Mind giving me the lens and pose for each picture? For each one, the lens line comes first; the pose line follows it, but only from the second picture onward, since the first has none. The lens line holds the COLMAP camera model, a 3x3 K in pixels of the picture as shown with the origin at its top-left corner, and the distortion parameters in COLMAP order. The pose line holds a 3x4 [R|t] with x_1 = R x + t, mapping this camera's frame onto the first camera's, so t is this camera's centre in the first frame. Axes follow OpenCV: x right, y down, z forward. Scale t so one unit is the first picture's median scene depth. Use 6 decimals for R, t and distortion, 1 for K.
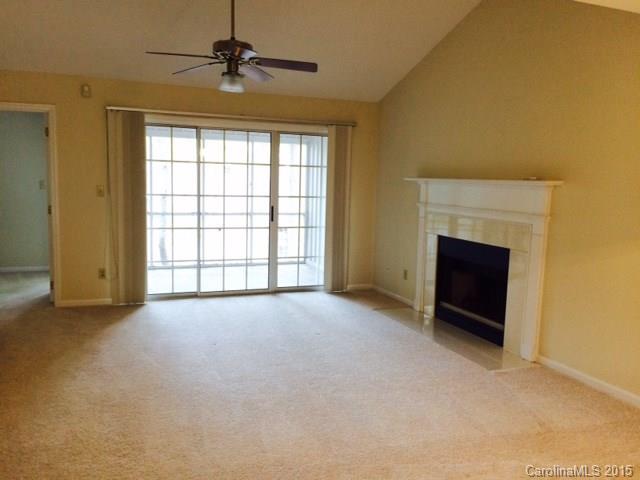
lens RADIAL K [[537.9, 0, 320.0], [0, 537.9, 240.0], [0, 0, 1]] dist [0.062347, -0.098688]
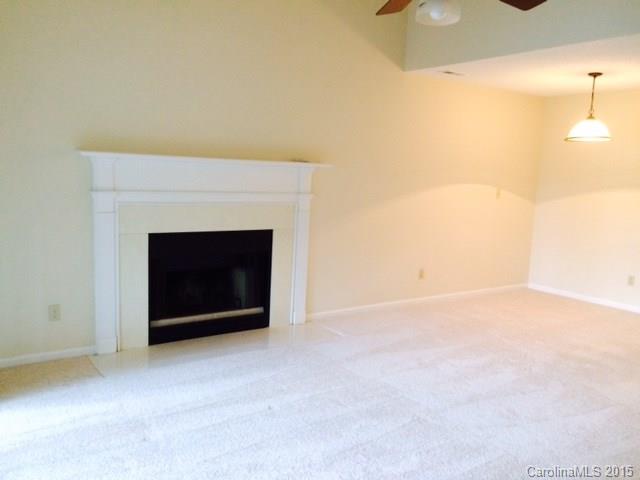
lens RADIAL K [[537.9, 0, 320.0], [0, 537.9, 240.0], [0, 0, 1]] dist [0.062347, -0.098688]
pose [[-0.235071, -0.162117, 0.958363, -0.634586], [0.065112, 0.981151, 0.181943, -0.140945], [-0.969795, 0.105170, -0.220084, 1.132286]]
